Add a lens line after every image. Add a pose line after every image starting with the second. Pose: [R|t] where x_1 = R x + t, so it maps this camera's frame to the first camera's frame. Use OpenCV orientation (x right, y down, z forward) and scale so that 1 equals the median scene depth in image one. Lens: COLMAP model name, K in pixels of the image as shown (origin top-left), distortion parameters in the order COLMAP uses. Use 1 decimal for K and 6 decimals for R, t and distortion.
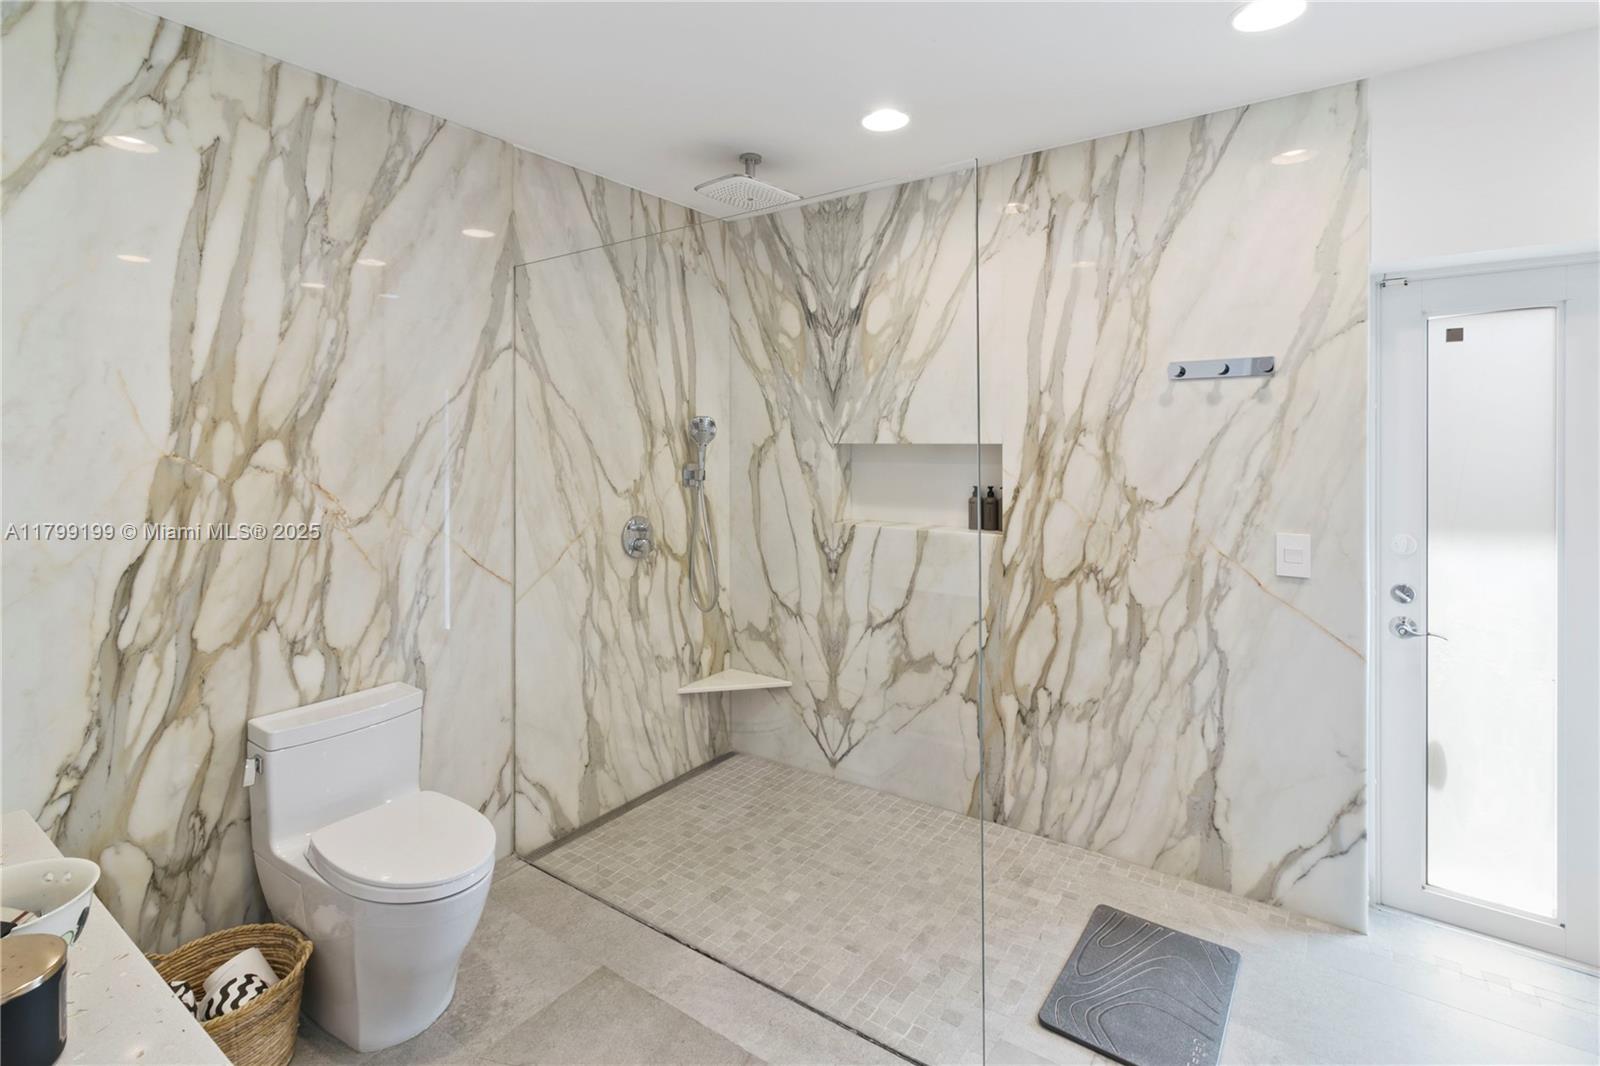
lens RADIAL K [[761.4, 0, 791.4], [0, 761.4, 459.6], [0, 0, 1]] dist [0.001116, 0.001942]
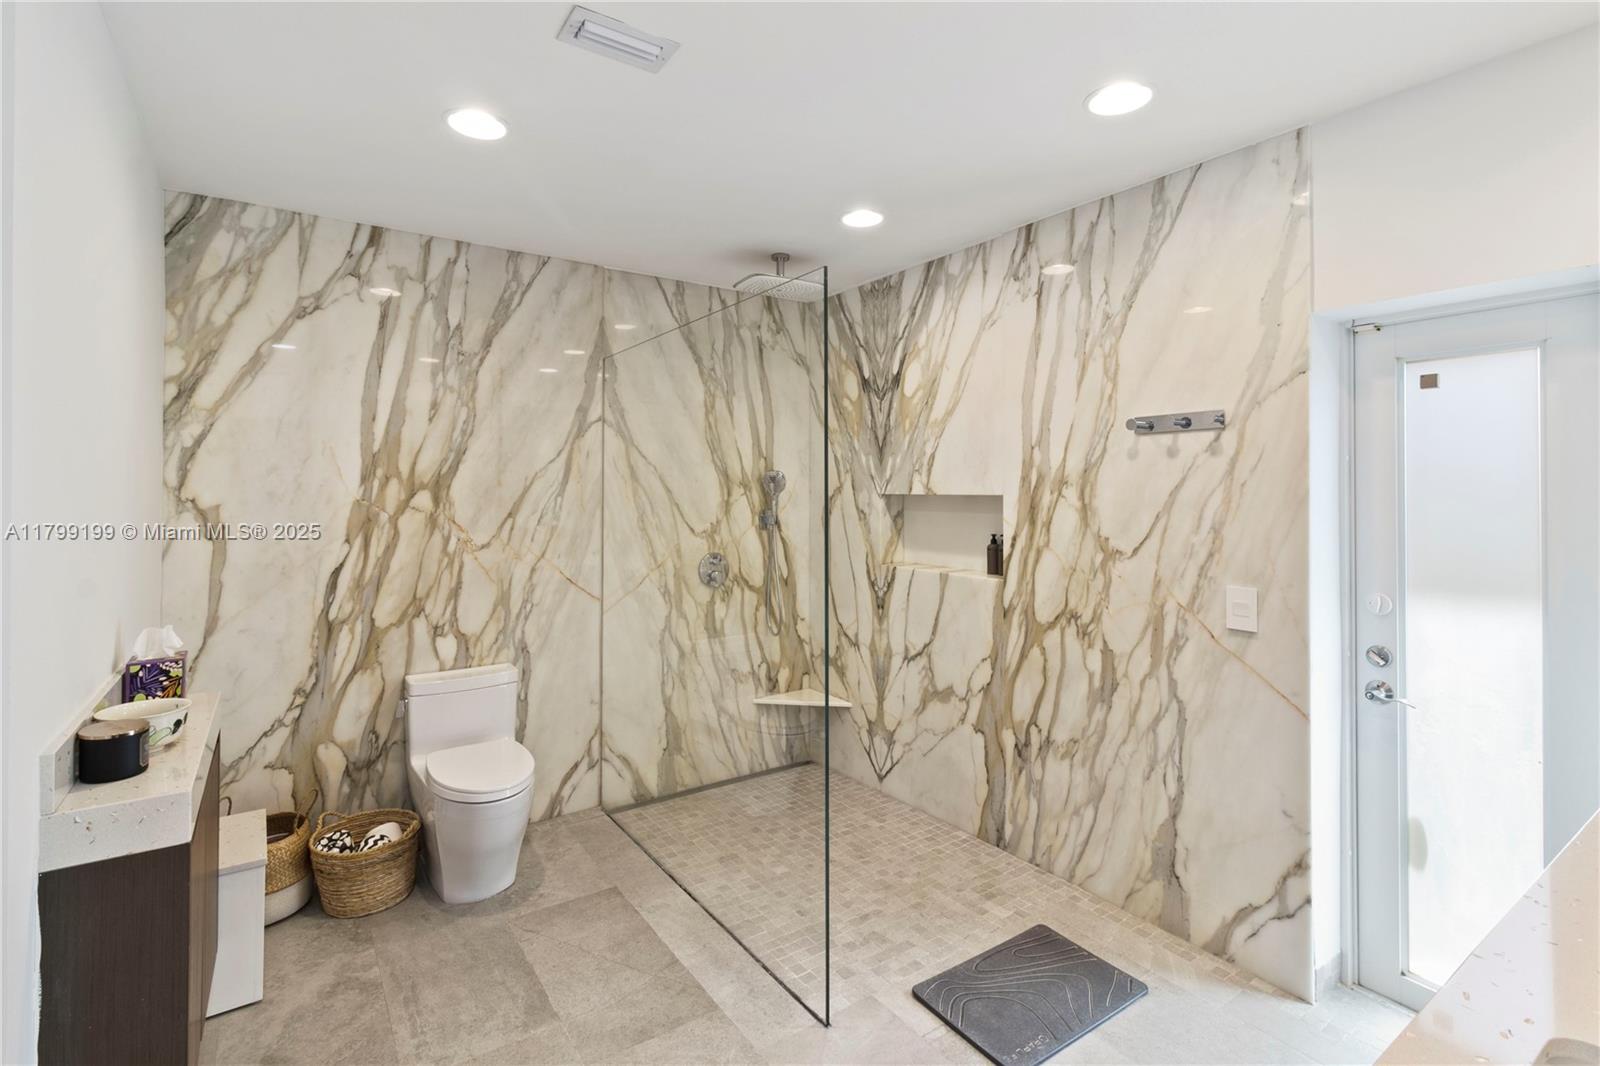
lens RADIAL K [[743.9, 0, 797.1], [0, 743.9, 500.1], [0, 0, 1]] dist [0.002644, 0.001046]
pose [[0.942399, 0.007781, -0.334402, 0.393161], [-0.011366, 0.999897, -0.008763, -0.001190], [0.334299, 0.012059, 0.942390, -0.102947]]
